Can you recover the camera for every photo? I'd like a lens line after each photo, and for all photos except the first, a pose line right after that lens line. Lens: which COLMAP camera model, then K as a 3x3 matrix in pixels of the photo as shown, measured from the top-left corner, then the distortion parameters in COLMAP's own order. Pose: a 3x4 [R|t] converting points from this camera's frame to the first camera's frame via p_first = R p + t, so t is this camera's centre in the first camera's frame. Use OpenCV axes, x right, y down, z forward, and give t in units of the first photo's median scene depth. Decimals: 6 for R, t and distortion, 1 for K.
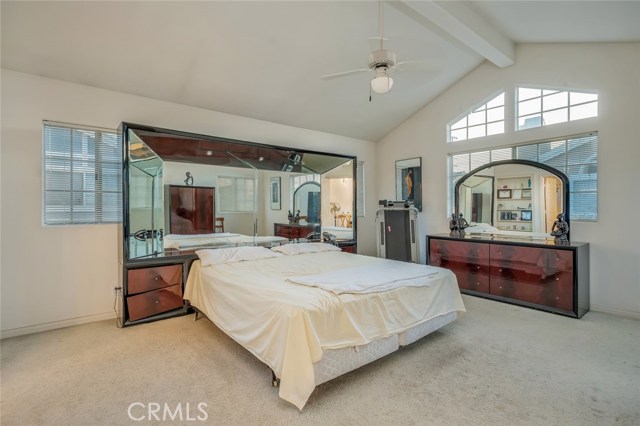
lens RADIAL K [[312.7, 0, 314.3], [0, 312.7, 210.1], [0, 0, 1]] dist [-0.002473, 0.000896]
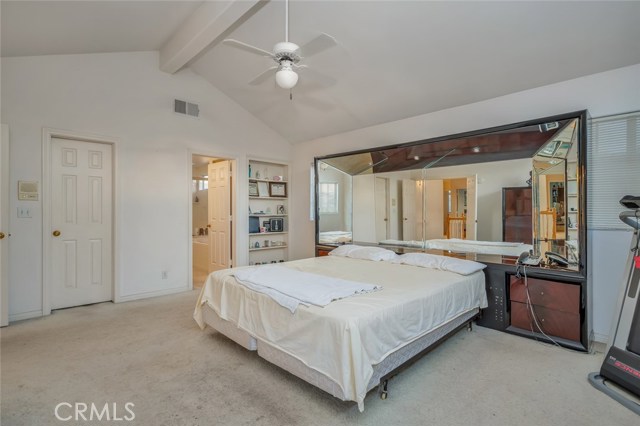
lens RADIAL K [[312.7, 0, 317.9], [0, 312.7, 207.8], [0, 0, 1]] dist [-0.002473, 0.000896]
pose [[0.091155, -0.004851, -0.995825, 1.173252], [-0.005683, 0.999969, -0.005391, -0.013648], [0.995820, 0.006150, 0.091125, 1.009696]]
